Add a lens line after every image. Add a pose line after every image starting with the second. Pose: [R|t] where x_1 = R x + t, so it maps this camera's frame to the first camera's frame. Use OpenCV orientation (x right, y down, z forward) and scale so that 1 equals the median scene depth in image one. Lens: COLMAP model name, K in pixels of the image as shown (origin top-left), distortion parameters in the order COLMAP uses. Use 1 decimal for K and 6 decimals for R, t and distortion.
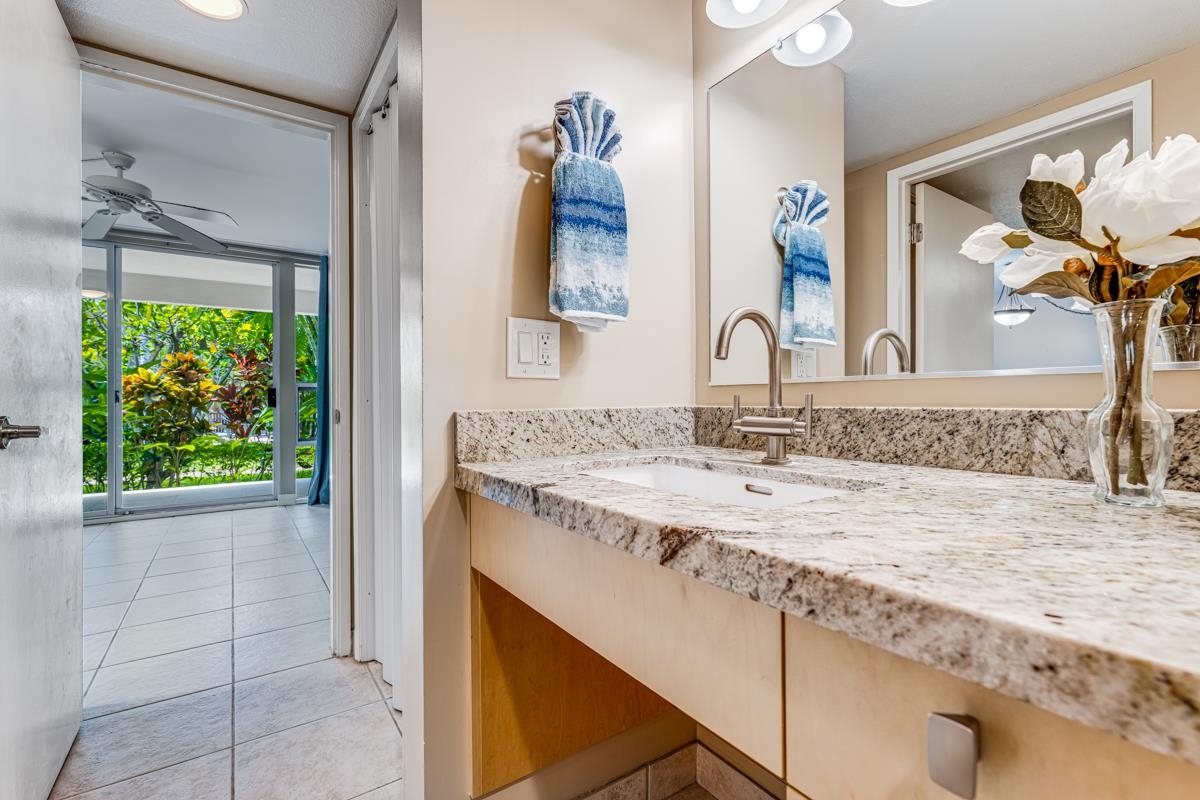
lens RADIAL K [[528.6, 0, 596.3], [0, 528.6, 401.2], [0, 0, 1]] dist [0.000640, 0.000115]
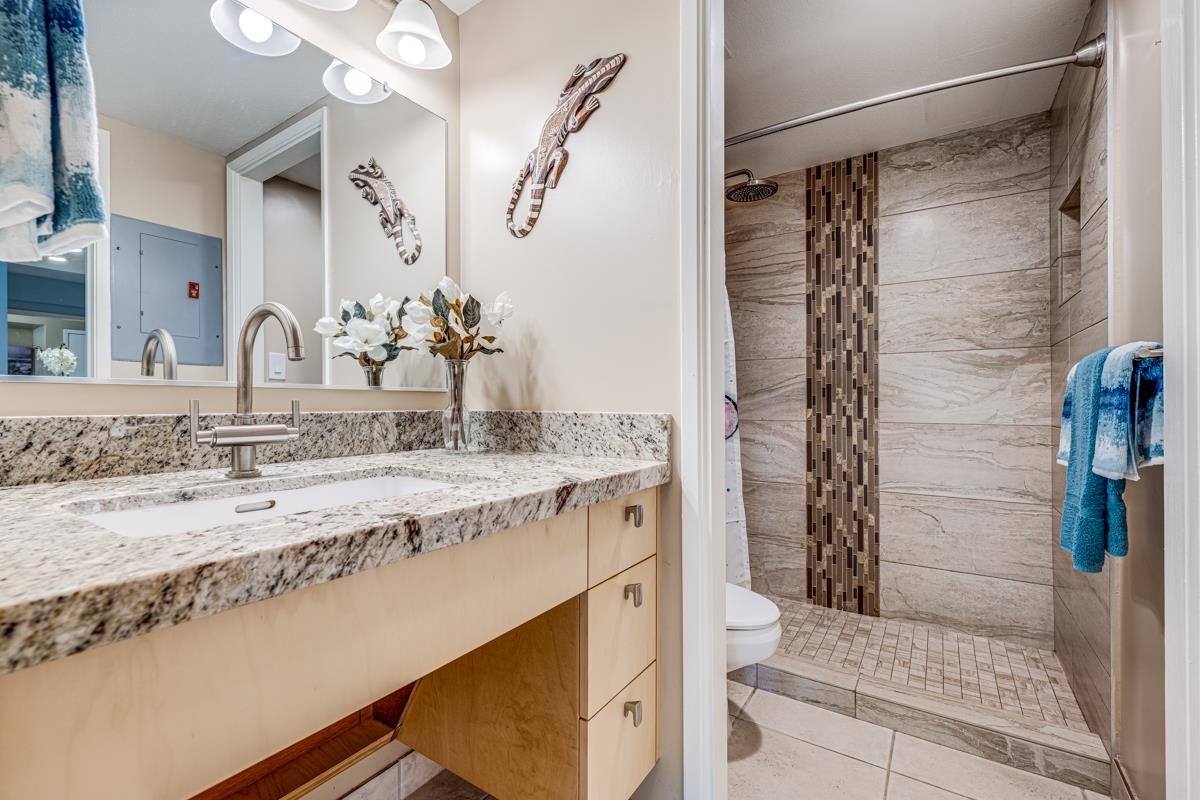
lens RADIAL K [[527.0, 0, 576.1], [0, 527.0, 400.3], [0, 0, 1]] dist [-0.000460, 0.000008]
pose [[-0.354084, 0.010699, 0.935152, -0.876097], [0.003417, 0.999943, -0.010146, -0.001073], [-0.935207, -0.000398, -0.354101, 0.993048]]
